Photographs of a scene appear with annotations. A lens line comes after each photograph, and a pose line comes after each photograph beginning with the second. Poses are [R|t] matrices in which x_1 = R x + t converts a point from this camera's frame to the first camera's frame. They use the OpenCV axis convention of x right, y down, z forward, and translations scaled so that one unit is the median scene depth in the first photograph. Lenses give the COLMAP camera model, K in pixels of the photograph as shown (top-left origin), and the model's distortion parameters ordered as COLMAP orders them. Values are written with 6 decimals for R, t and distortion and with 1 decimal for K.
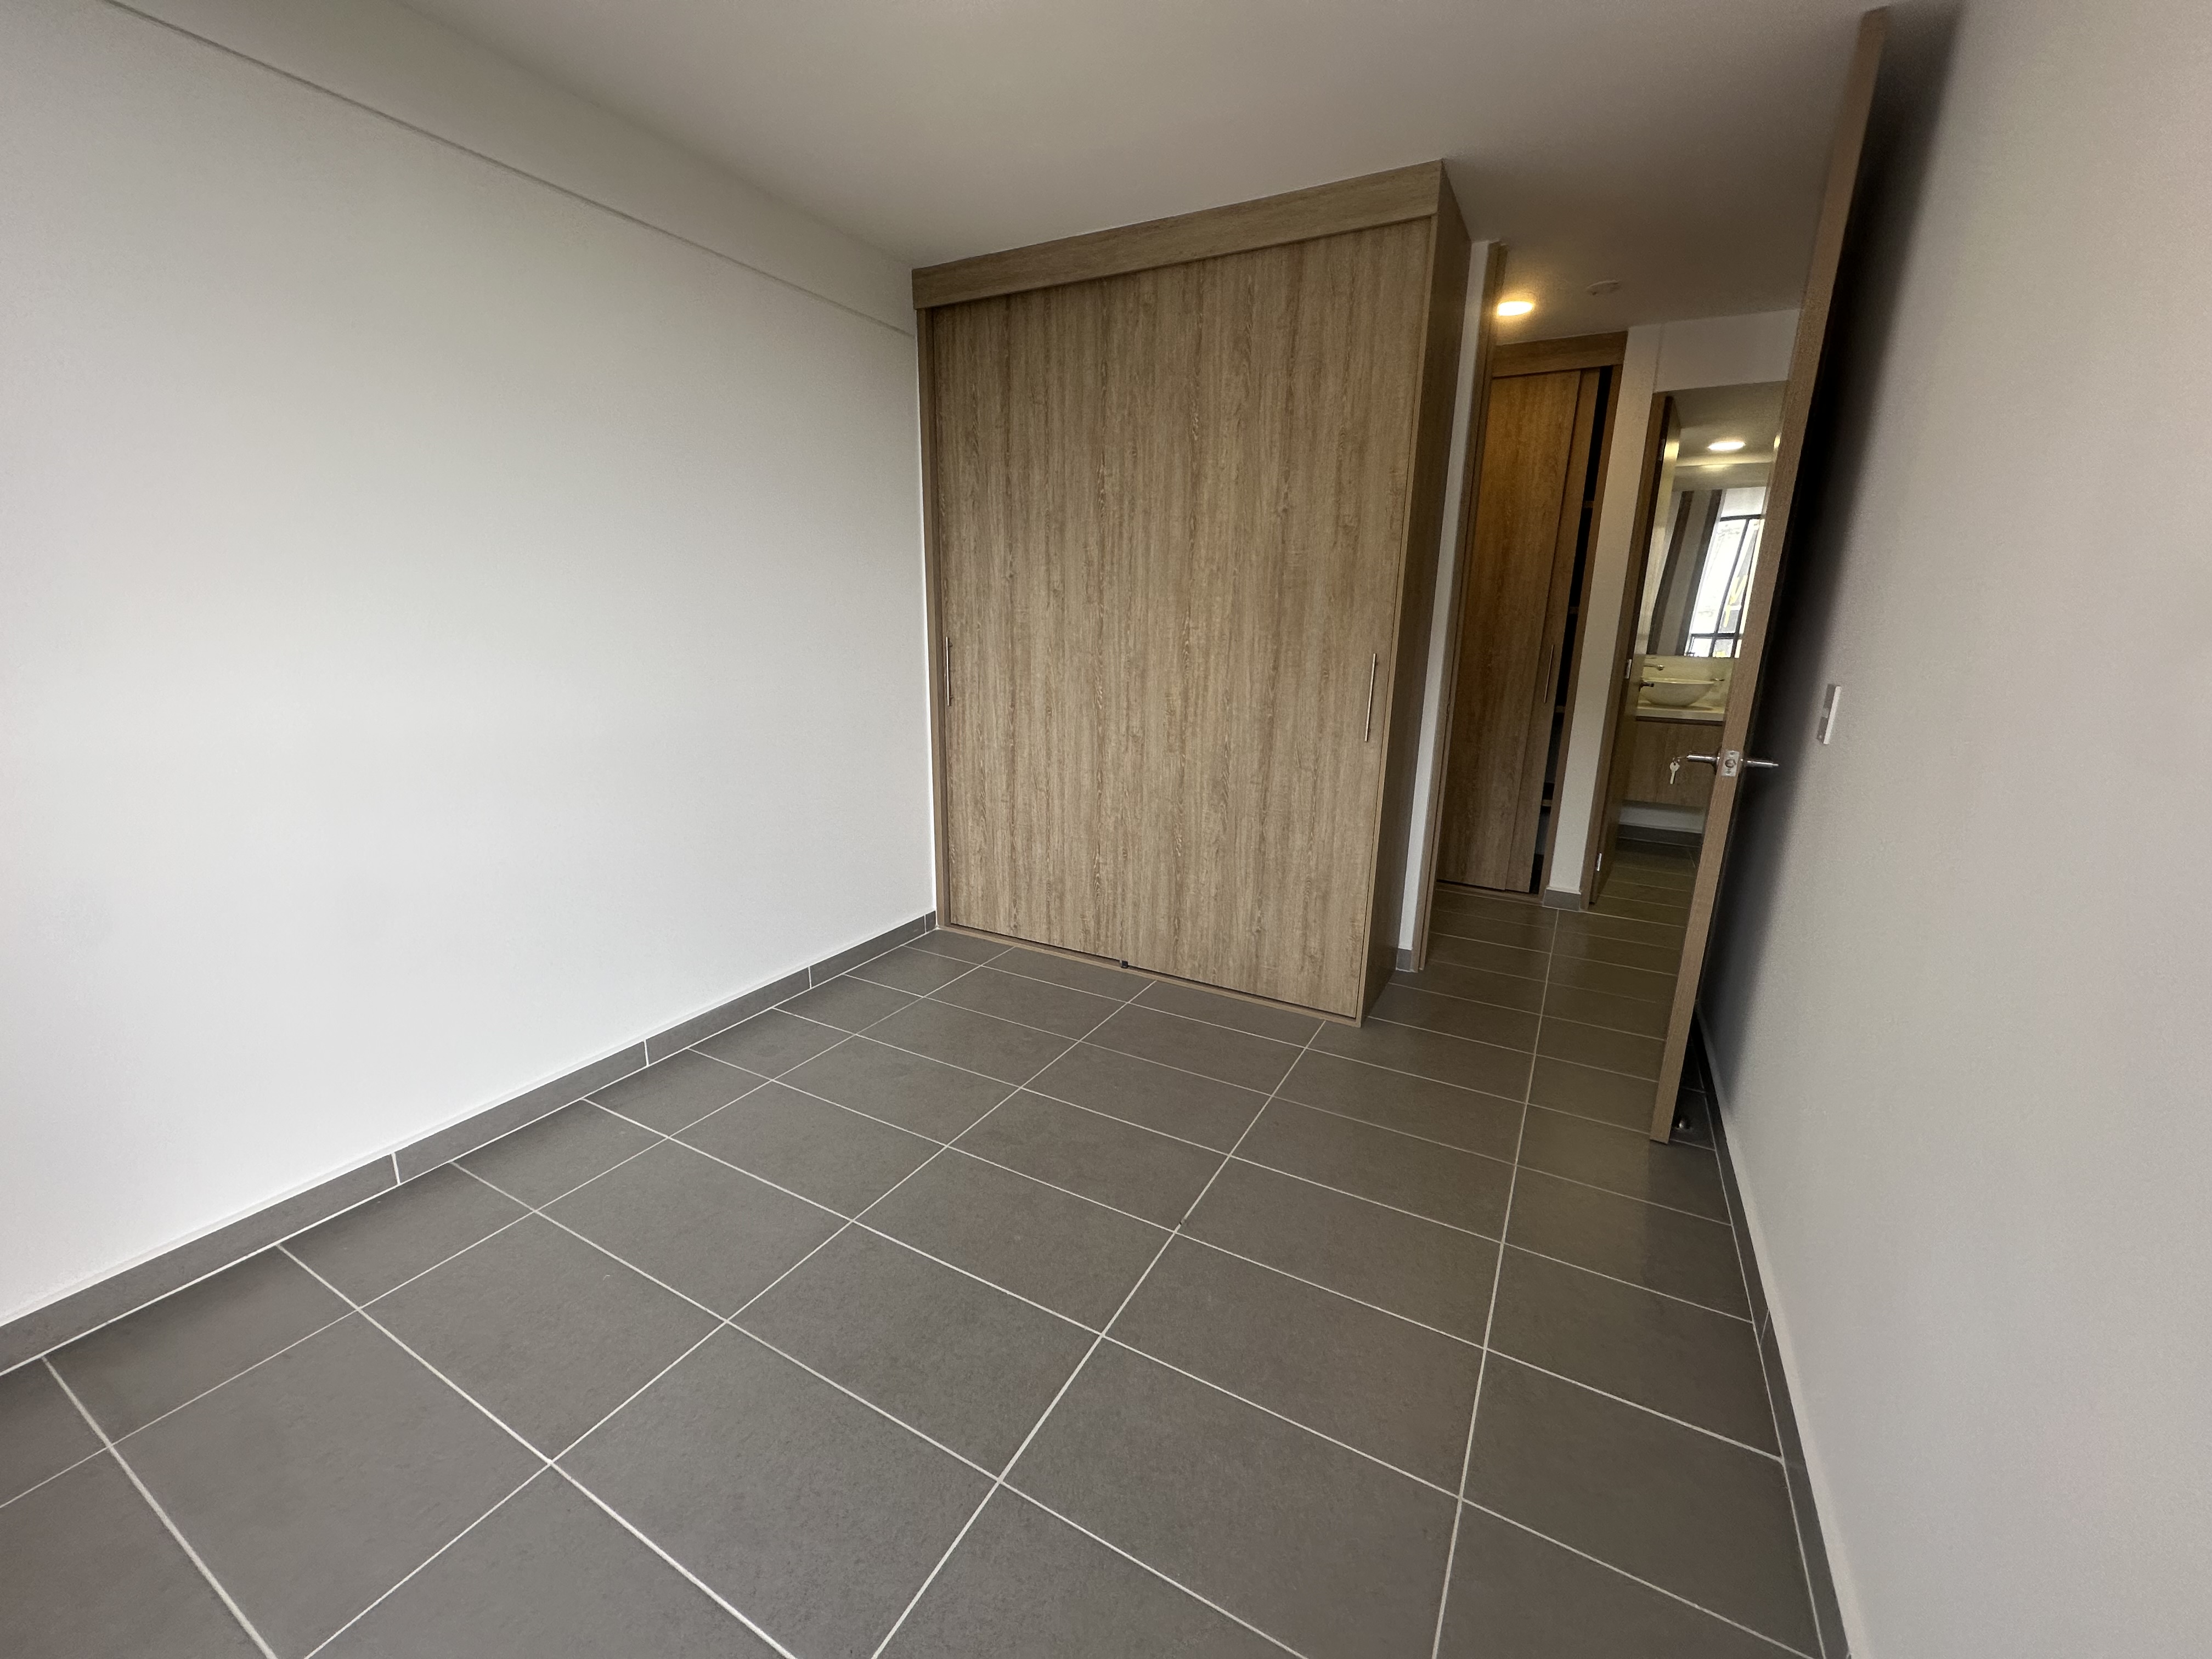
lens RADIAL K [[883.0, 0, 1104.6], [0, 883.0, 841.7], [0, 0, 1]] dist [0.001649, 0.000146]
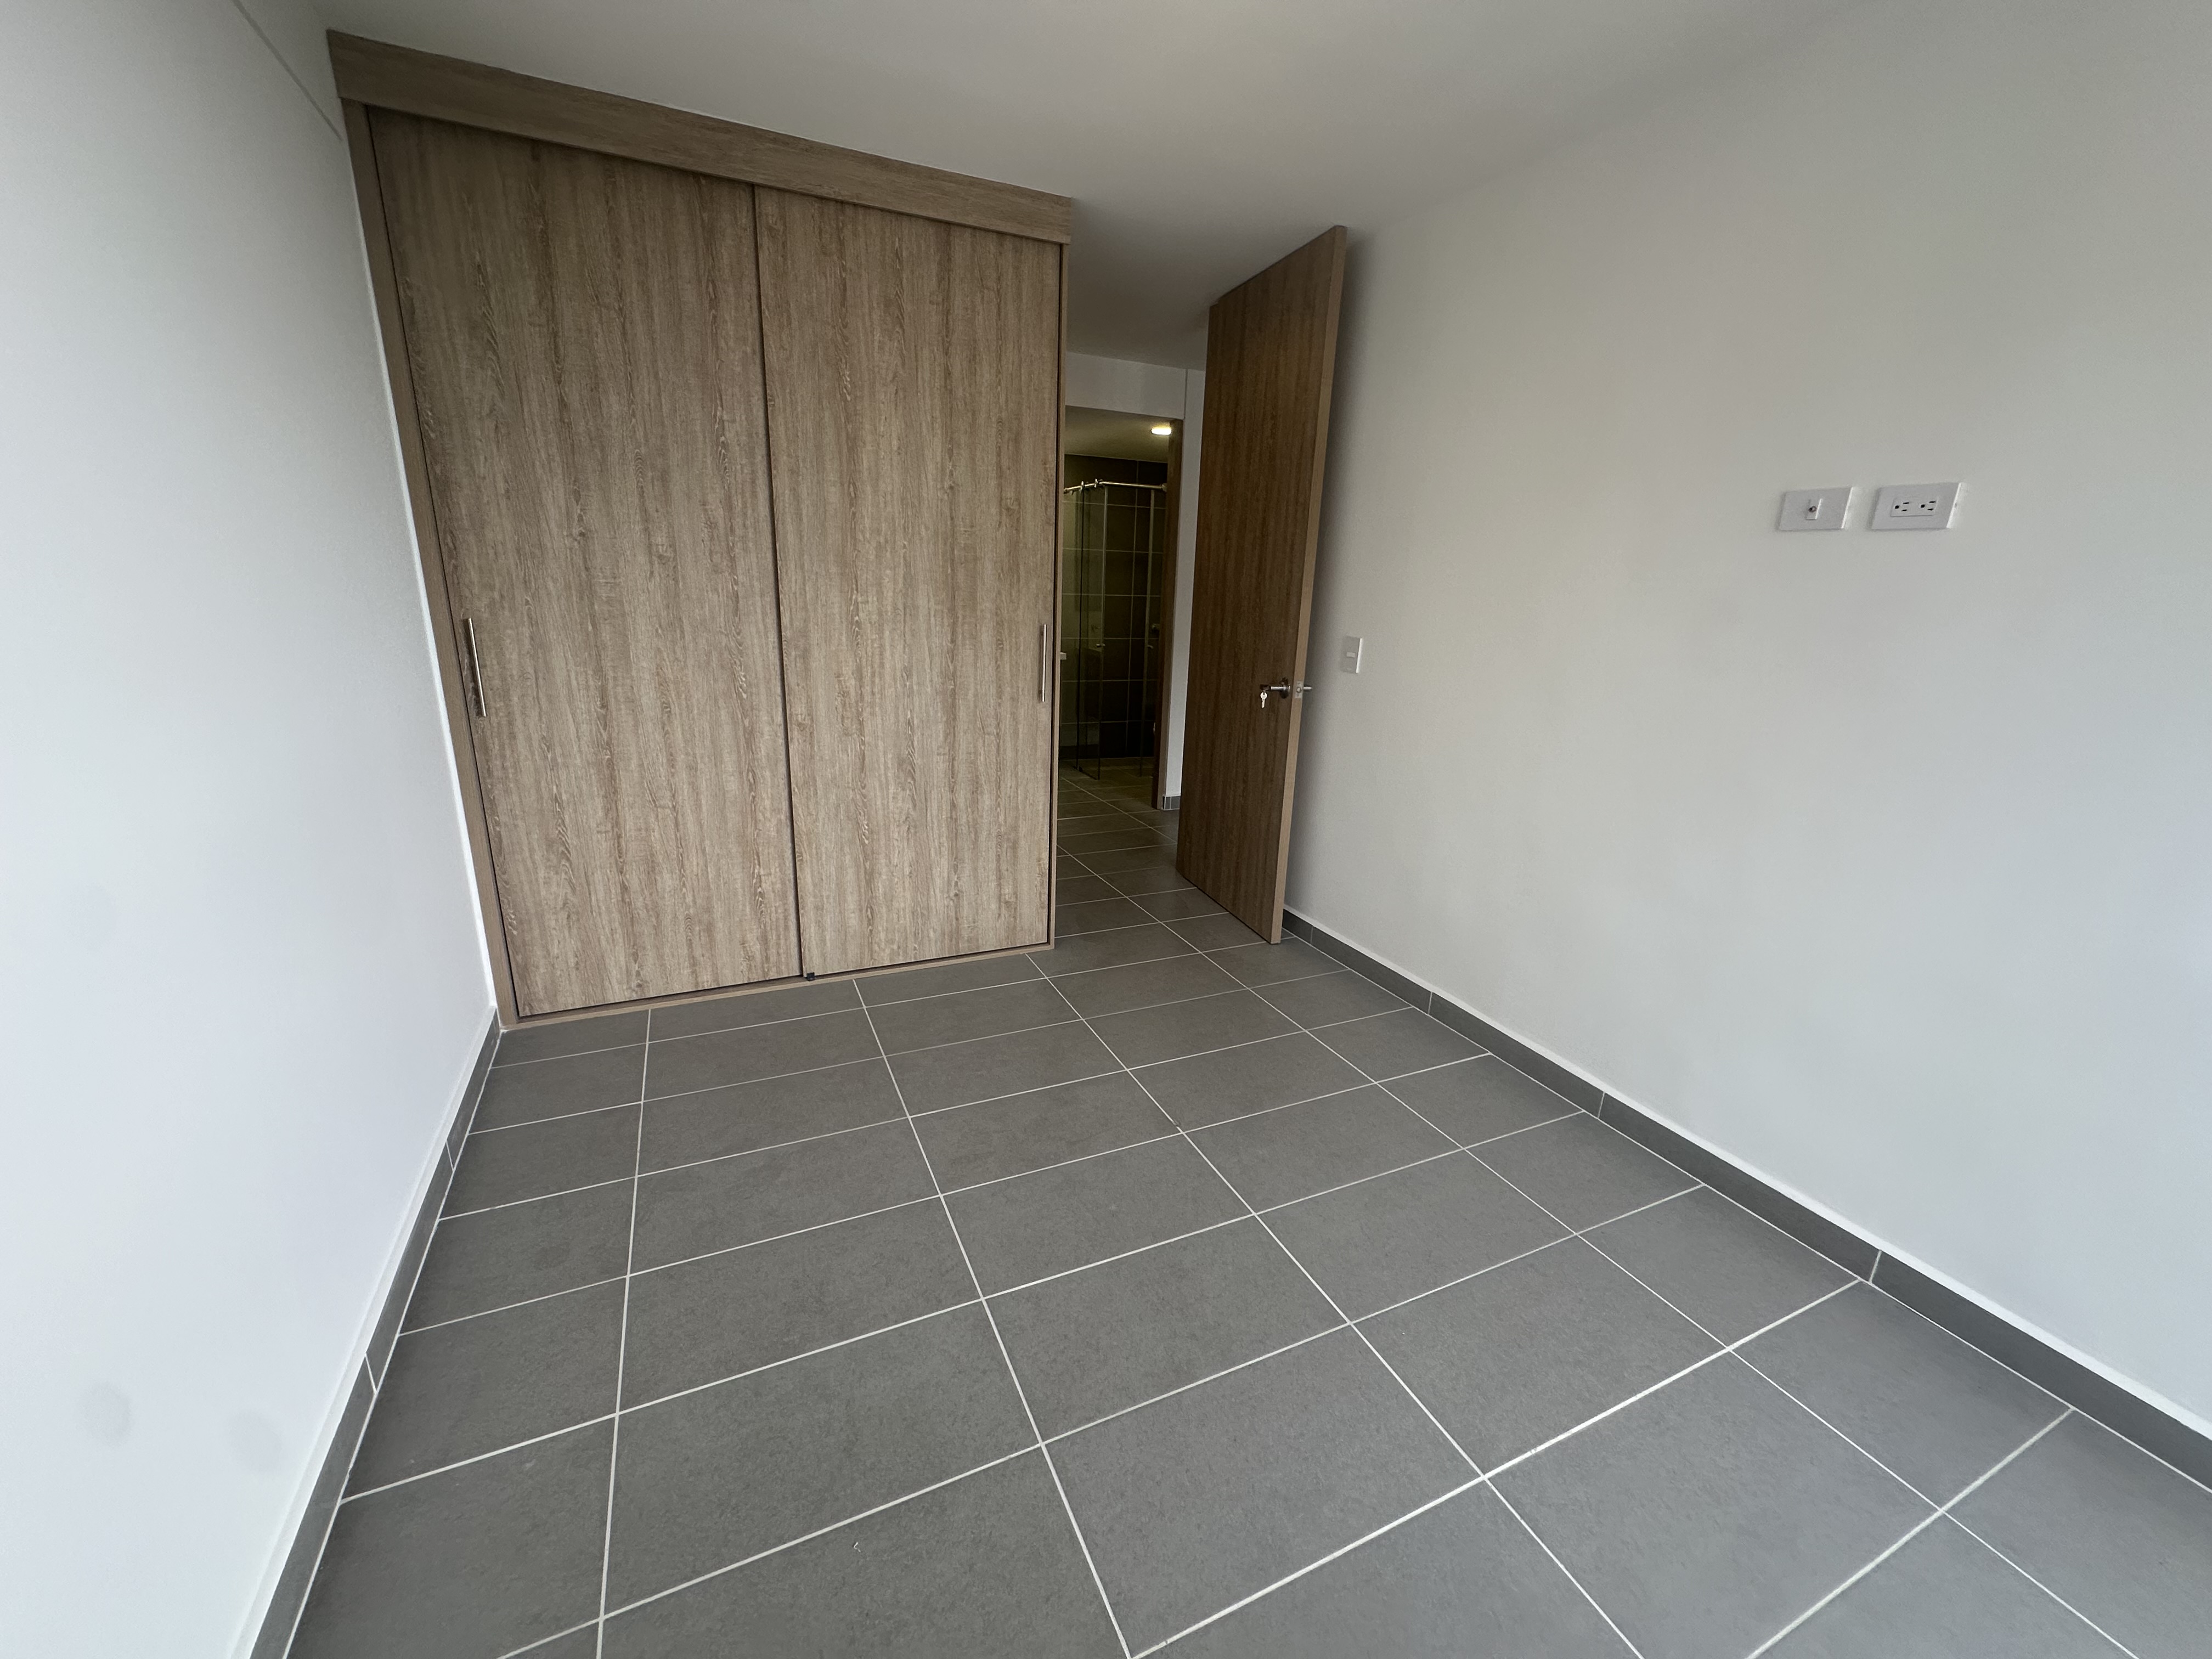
lens RADIAL K [[883.0, 0, 1110.2], [0, 883.0, 841.5], [0, 0, 1]] dist [0.001649, 0.000146]
pose [[0.593717, -0.229247, 0.771327, -0.523958], [0.182589, 0.971937, 0.148325, -0.083965], [-0.783684, 0.052773, 0.618913, 0.216140]]
